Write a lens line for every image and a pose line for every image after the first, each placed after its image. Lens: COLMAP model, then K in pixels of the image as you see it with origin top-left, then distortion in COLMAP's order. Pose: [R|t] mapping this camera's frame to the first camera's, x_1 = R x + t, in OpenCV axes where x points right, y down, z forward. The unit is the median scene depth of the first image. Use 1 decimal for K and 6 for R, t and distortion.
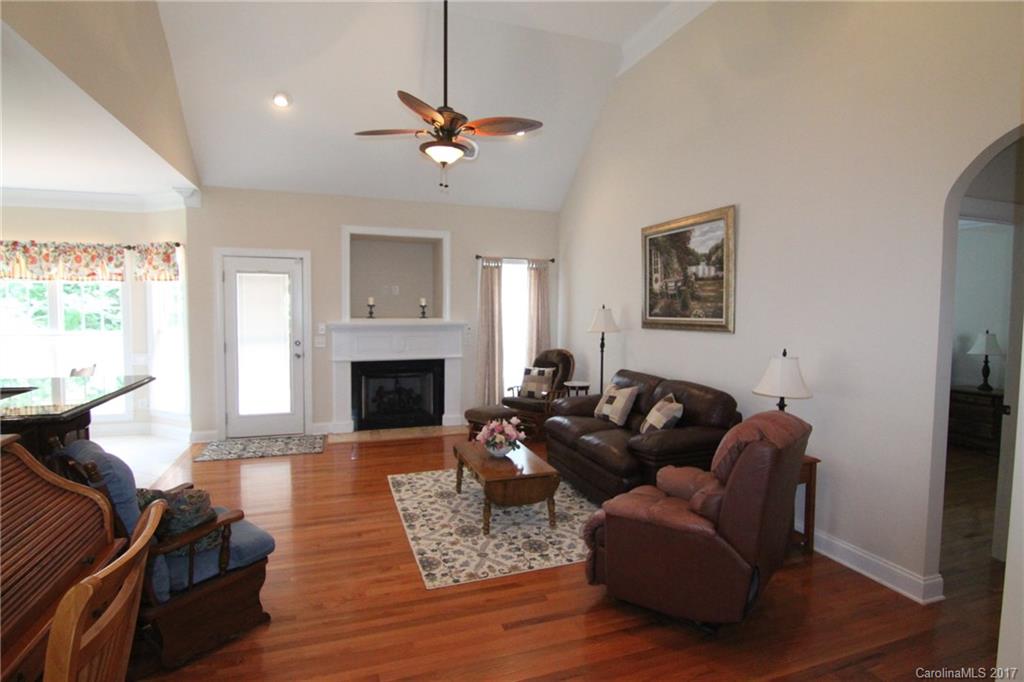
lens RADIAL K [[530.1, 0, 514.7], [0, 530.1, 334.2], [0, 0, 1]] dist [-0.008890, -0.008051]
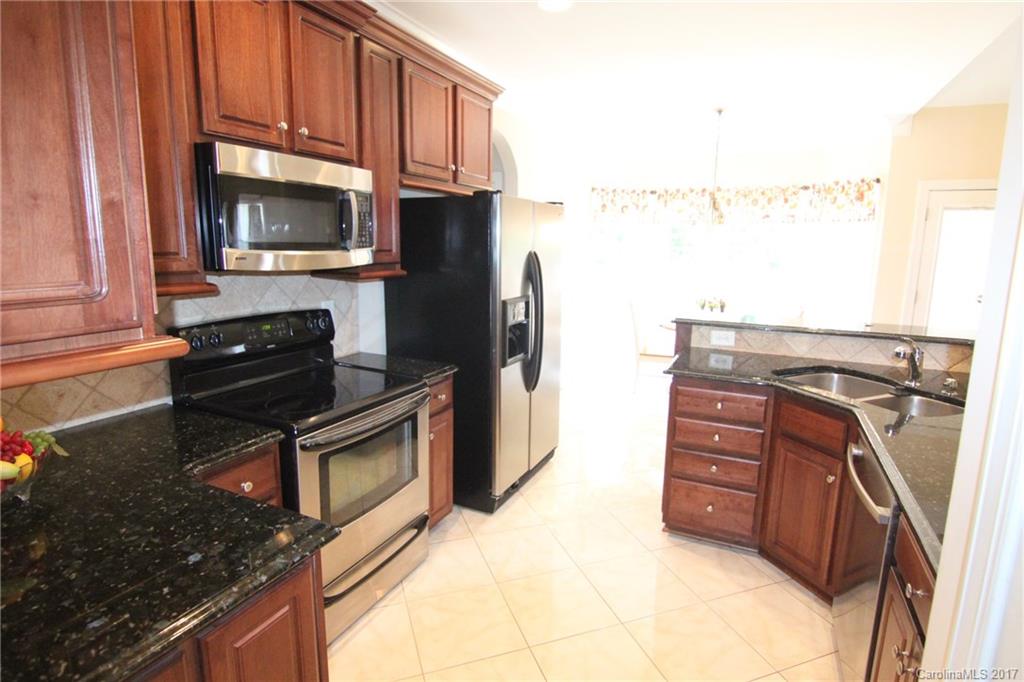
lens RADIAL K [[530.1, 0, 510.5], [0, 530.1, 335.8], [0, 0, 1]] dist [-0.008890, -0.008051]
pose [[0.705165, 0.121737, -0.698514, -0.535705], [-0.045899, 0.990922, 0.126361, 0.011729], [0.707556, -0.057045, 0.704351, -0.123464]]
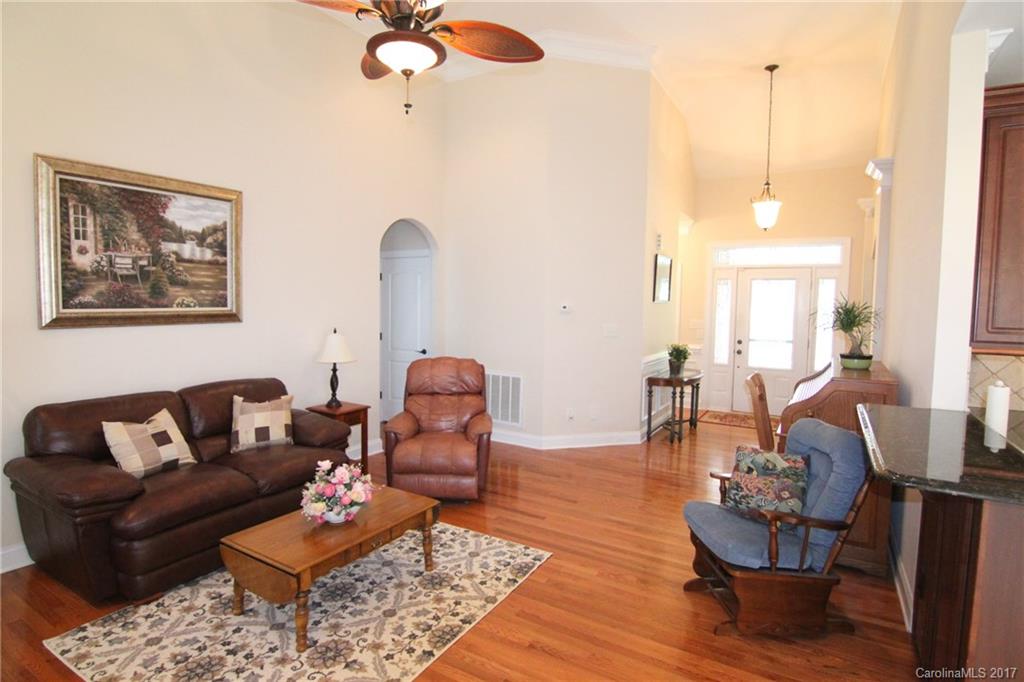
lens RADIAL K [[530.1, 0, 515.8], [0, 530.1, 332.4], [0, 0, 1]] dist [-0.008890, -0.008051]
pose [[-0.647177, -0.061071, 0.759890, -0.598455], [0.018990, 0.995185, 0.096154, -0.060070], [-0.762103, 0.076659, -0.642901, 1.111724]]
